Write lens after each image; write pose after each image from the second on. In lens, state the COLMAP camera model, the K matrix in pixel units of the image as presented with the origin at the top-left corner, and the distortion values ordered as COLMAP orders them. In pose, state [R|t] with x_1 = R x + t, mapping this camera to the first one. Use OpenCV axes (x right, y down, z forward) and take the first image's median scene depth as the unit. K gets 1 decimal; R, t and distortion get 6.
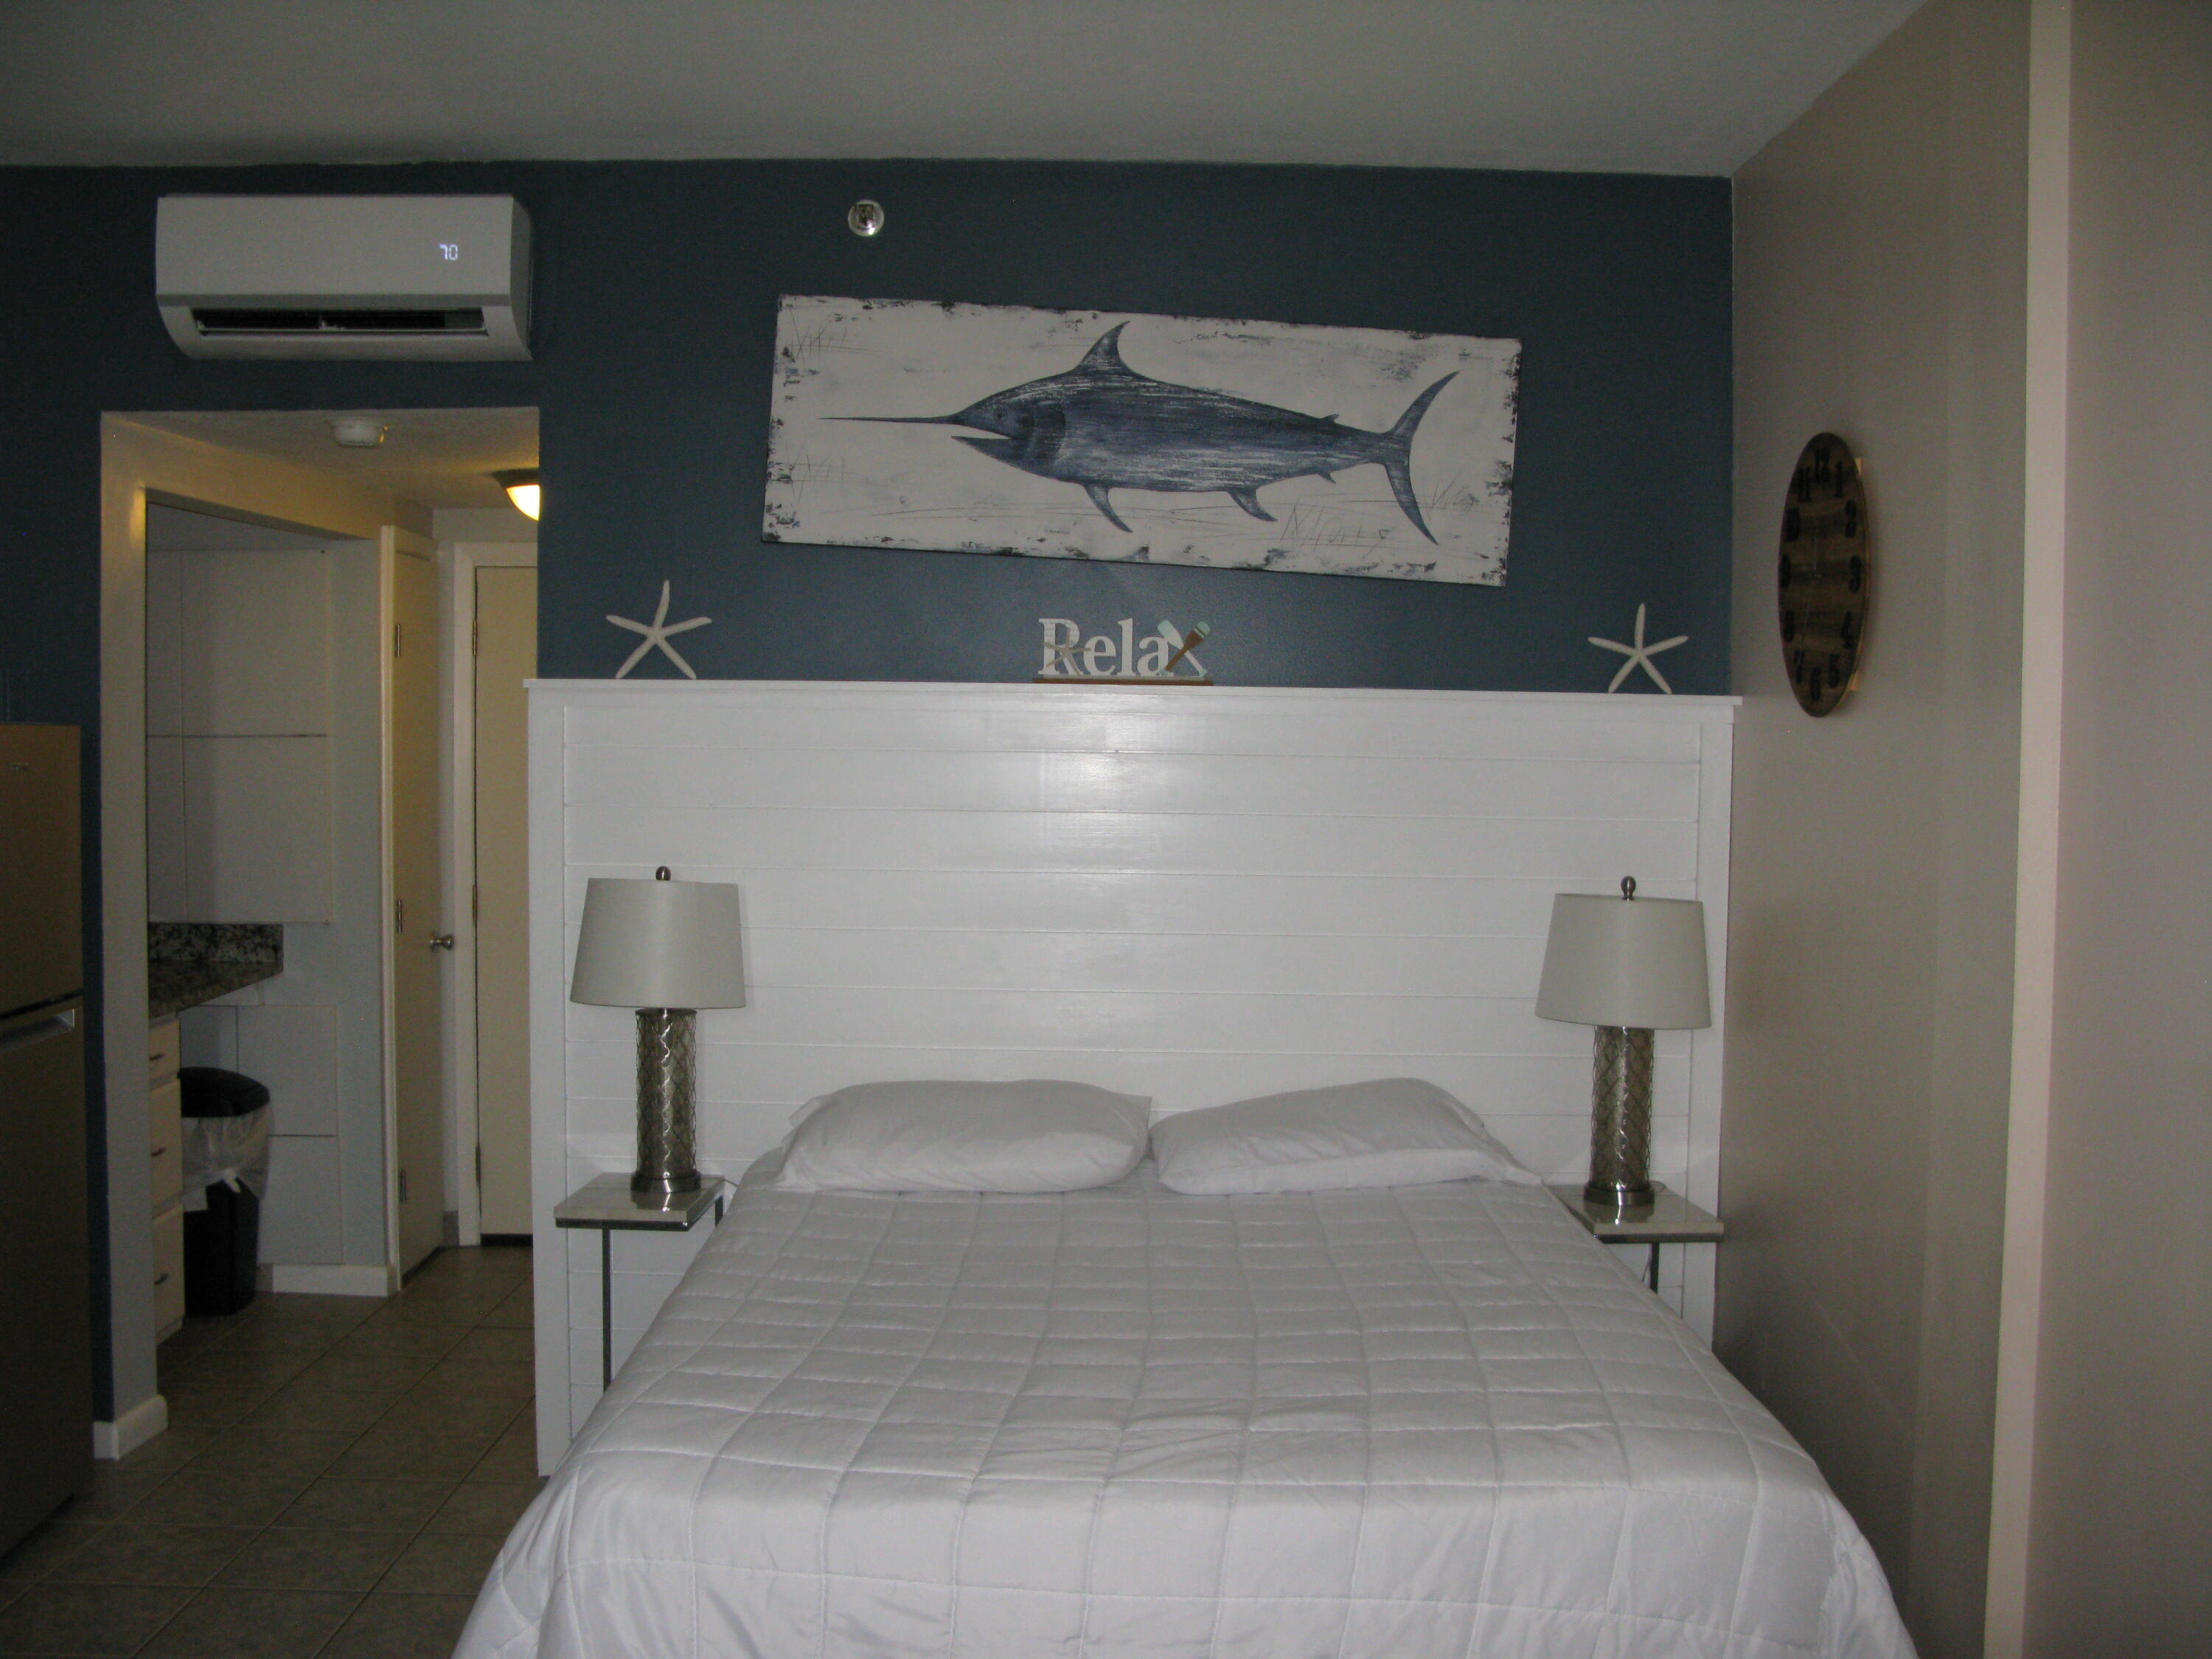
lens RADIAL K [[2221.7, 0, 1103.8], [0, 2221.7, 824.1], [0, 0, 1]] dist [-0.208878, 0.249364]
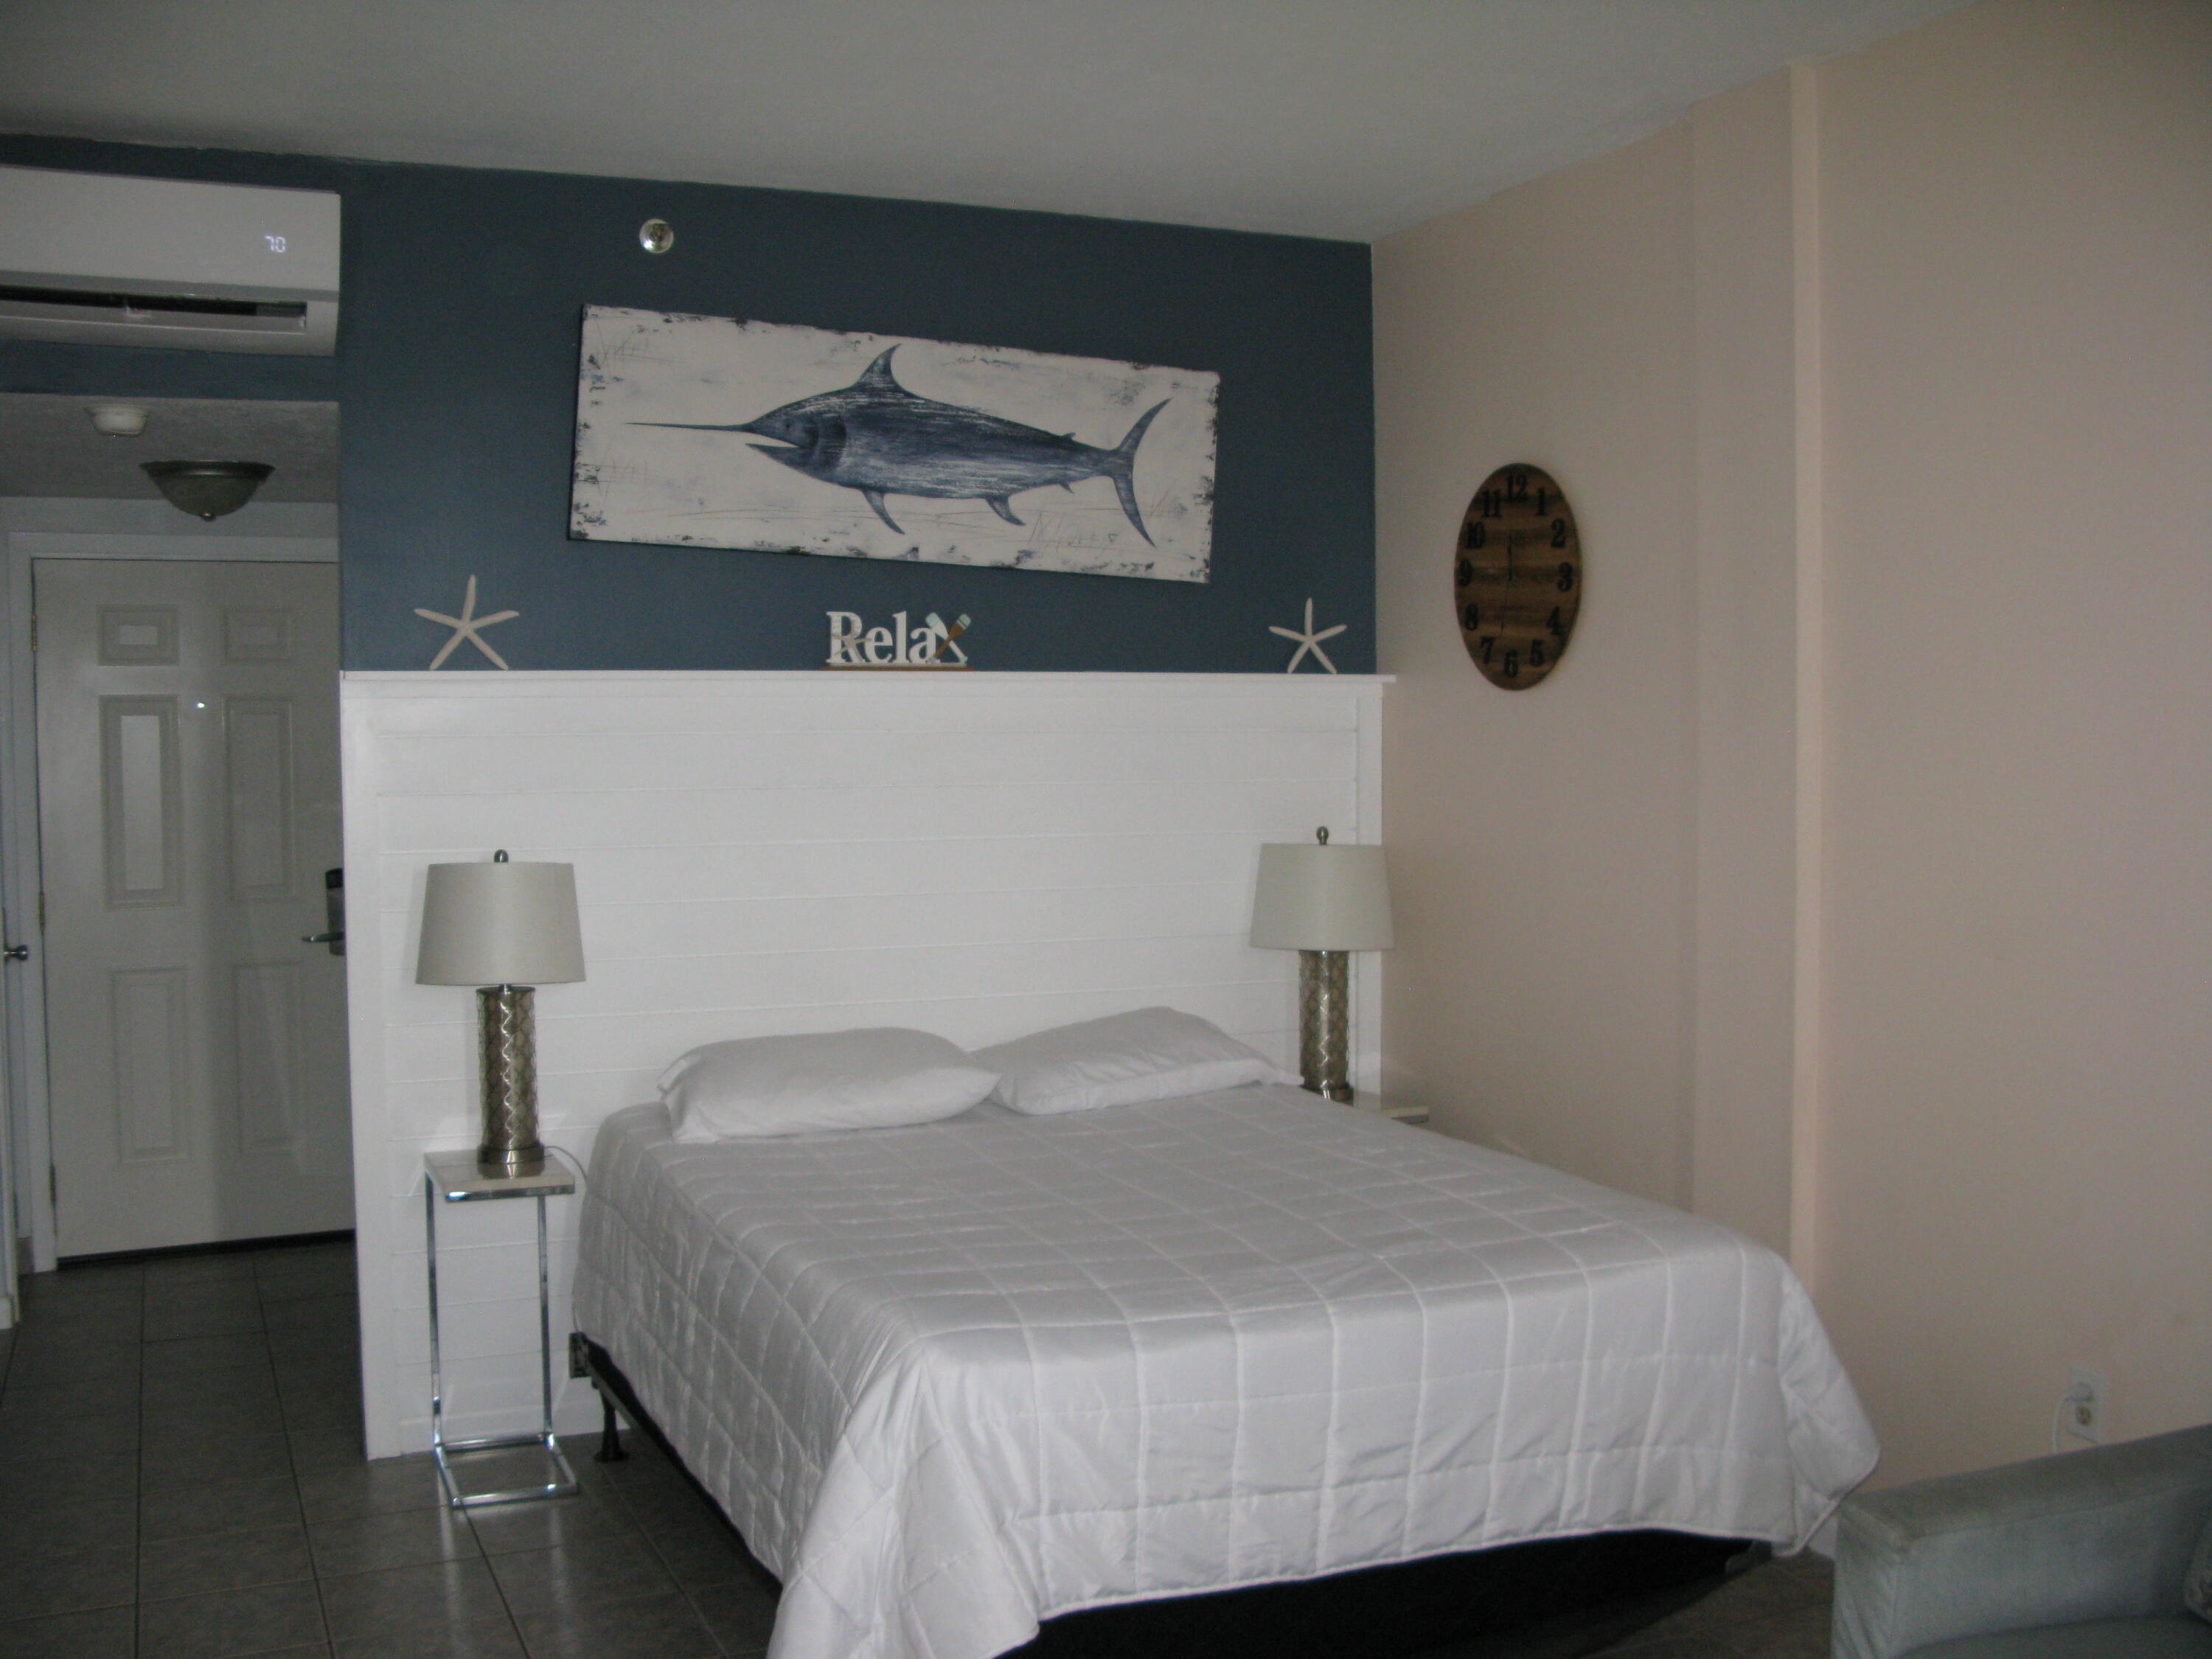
lens RADIAL K [[2226.3, 0, 1090.4], [0, 2226.3, 825.7], [0, 0, 1]] dist [-0.212062, 0.258900]
pose [[0.920044, -0.035520, 0.390201, -0.342232], [0.033108, 0.999368, 0.012908, 0.003567], [-0.390413, 0.001043, 0.920639, -0.062282]]
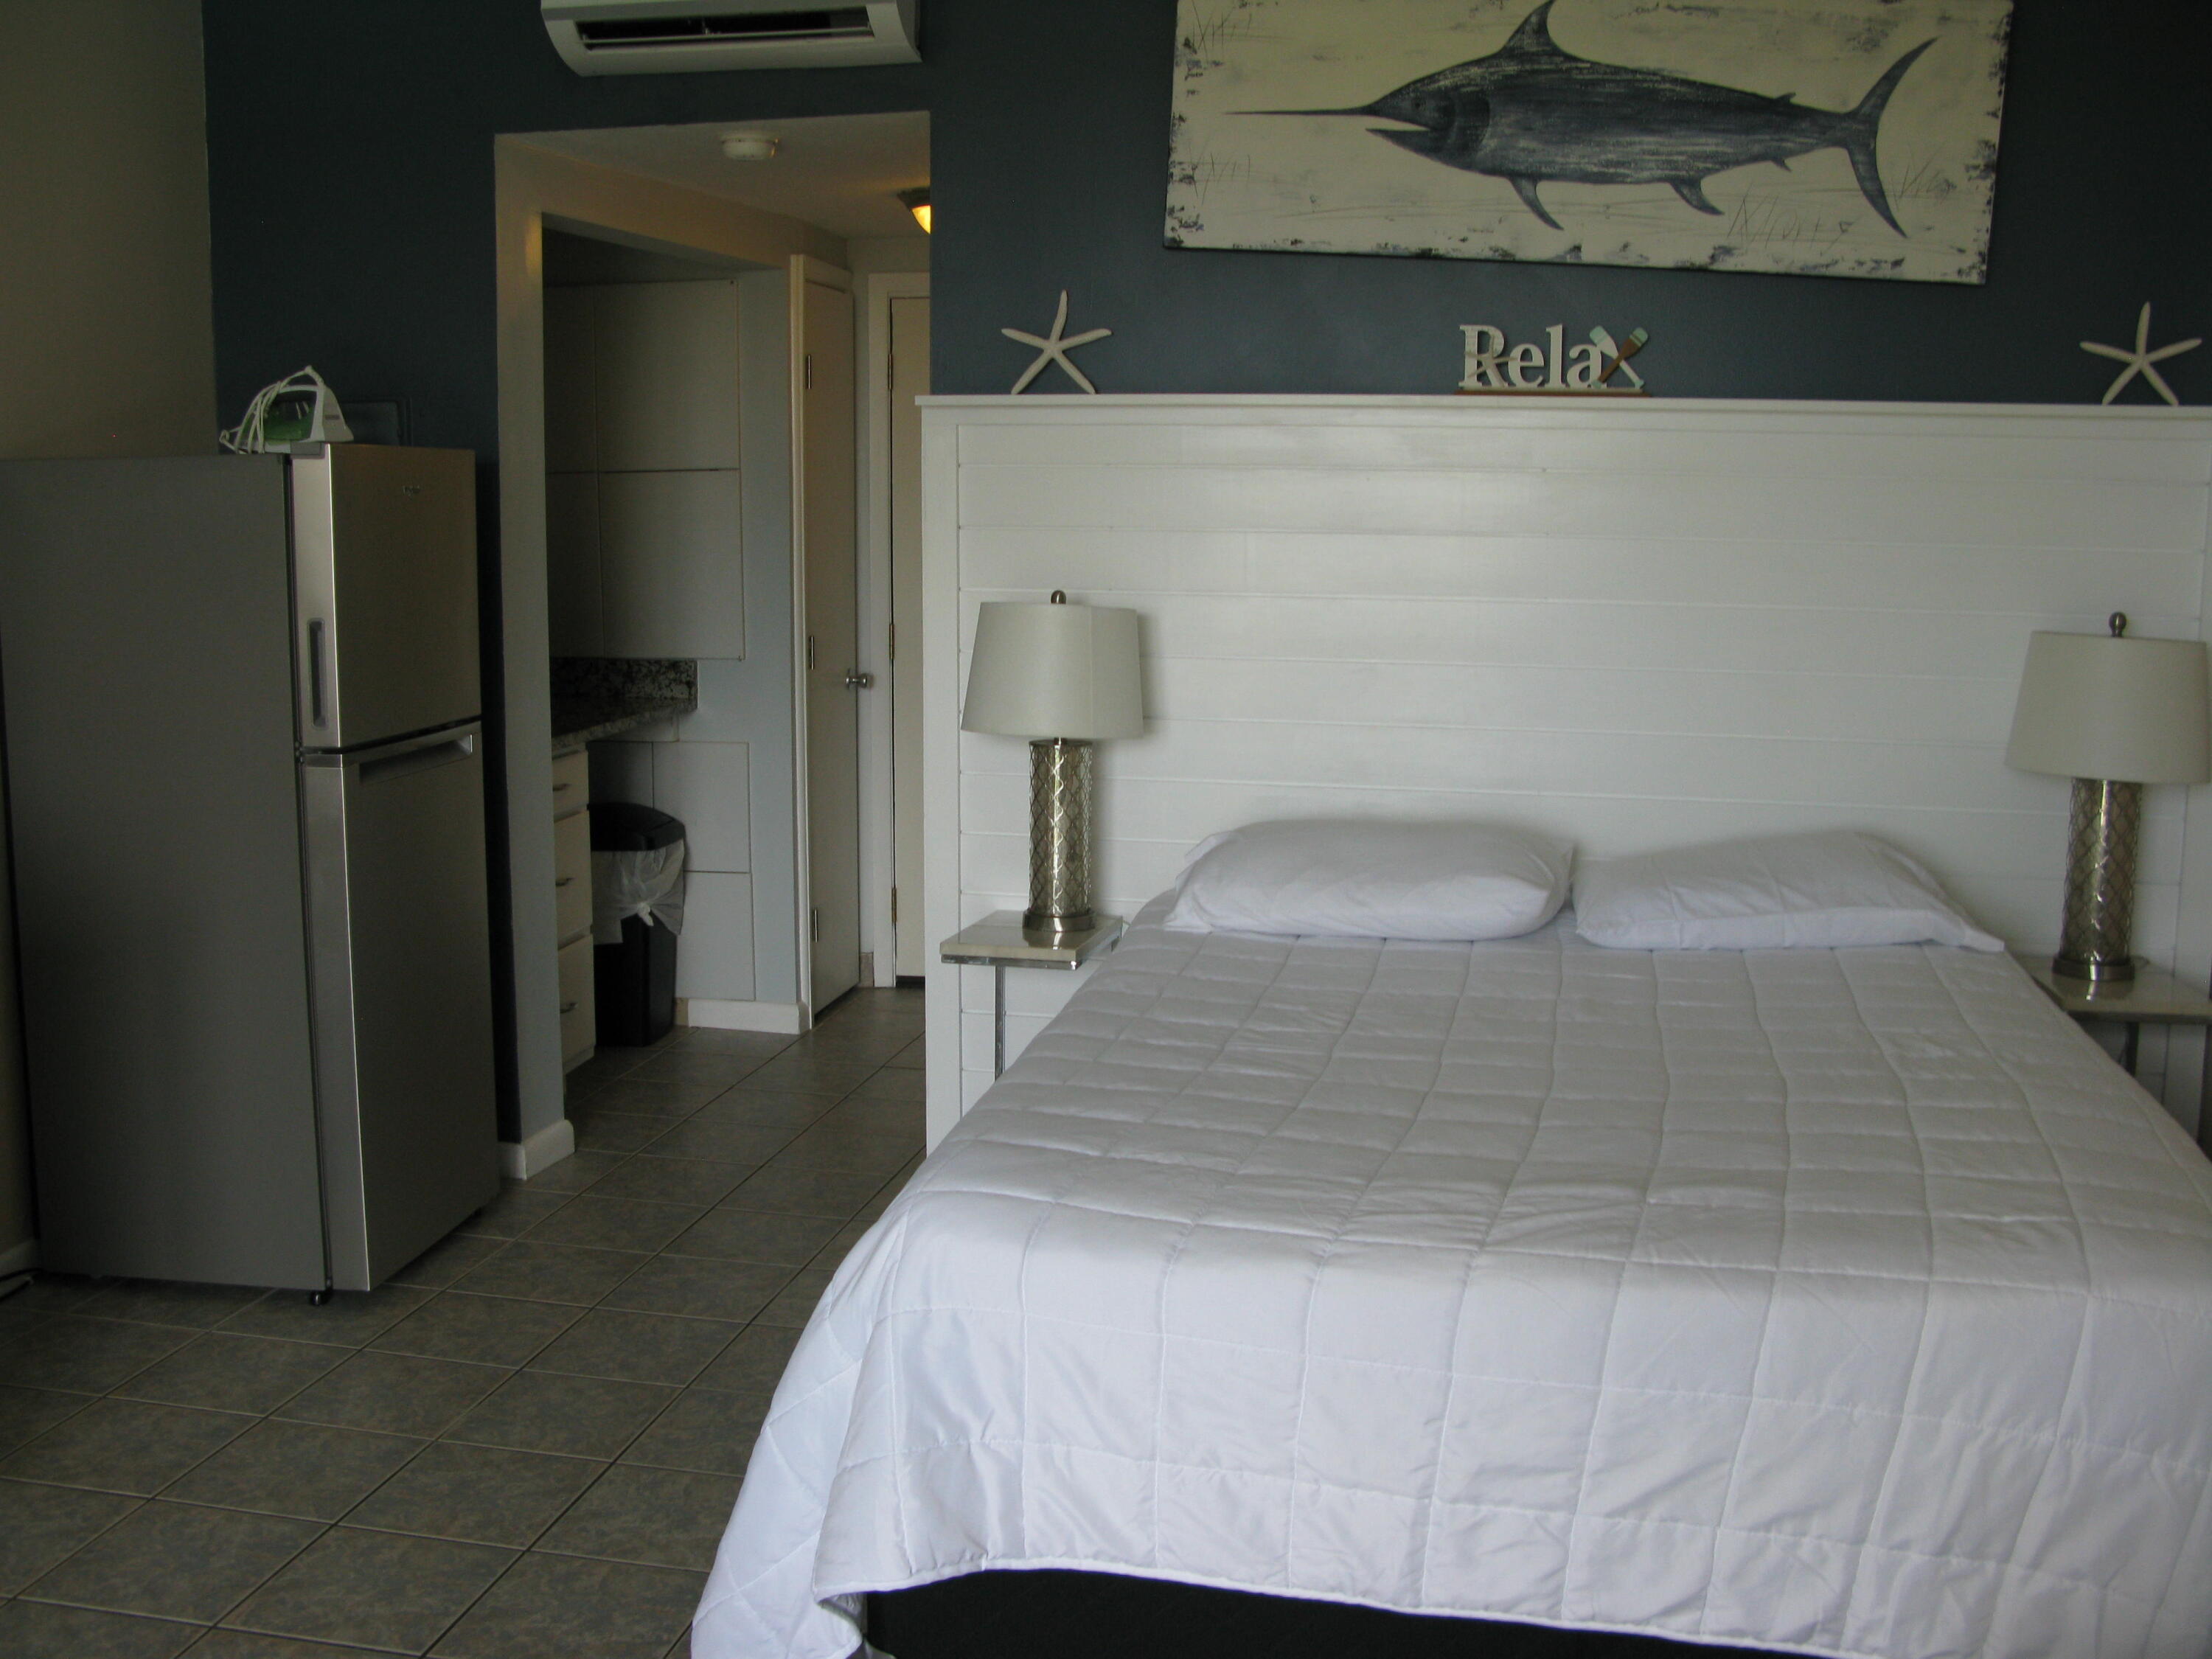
lens RADIAL K [[2227.7, 0, 1077.5], [0, 2227.7, 801.5], [0, 0, 1]] dist [-0.208406, 0.256796]
pose [[0.976299, 0.022602, -0.215241, 0.016452], [-0.001813, 0.995351, 0.096297, 0.017150], [0.216417, -0.093625, 0.971801, 0.057896]]
